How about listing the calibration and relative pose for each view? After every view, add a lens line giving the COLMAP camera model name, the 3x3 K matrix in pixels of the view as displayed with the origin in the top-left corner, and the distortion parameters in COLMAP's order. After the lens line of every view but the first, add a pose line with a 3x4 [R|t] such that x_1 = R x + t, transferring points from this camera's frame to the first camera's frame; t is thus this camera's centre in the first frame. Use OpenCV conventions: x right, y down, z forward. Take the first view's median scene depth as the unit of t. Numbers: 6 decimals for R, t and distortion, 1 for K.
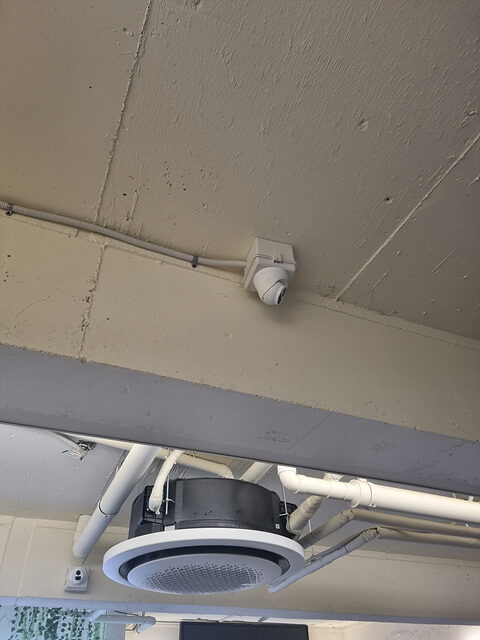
lens RADIAL K [[492.6, 0, 240.0], [0, 492.6, 320.0], [0, 0, 1]] dist [0.050170, -0.035763]
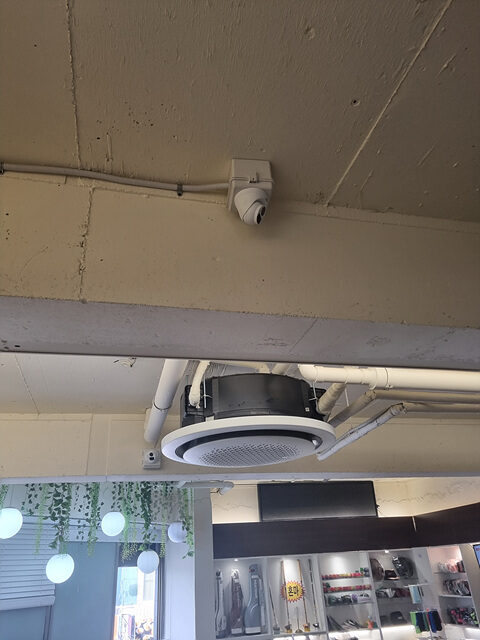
lens RADIAL K [[492.6, 0, 240.0], [0, 492.6, 320.0], [0, 0, 1]] dist [0.050170, -0.035763]
pose [[0.985400, -0.096957, -0.139948, 0.109709], [0.126296, 0.967524, 0.218965, -0.045509], [0.114173, -0.233443, 0.965644, -0.048033]]
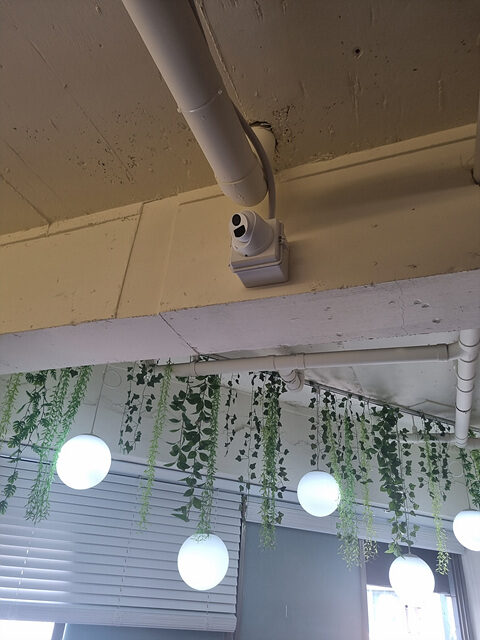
lens RADIAL K [[481.4, 0, 219.1], [0, 481.4, 320.4], [0, 0, 1]] dist [0.043943, -0.001290]
pose [[0.695547, -0.273012, -0.664589, -0.143225], [0.378113, 0.925630, 0.015479, 0.789397], [0.610937, -0.262056, 0.747049, 0.956807]]
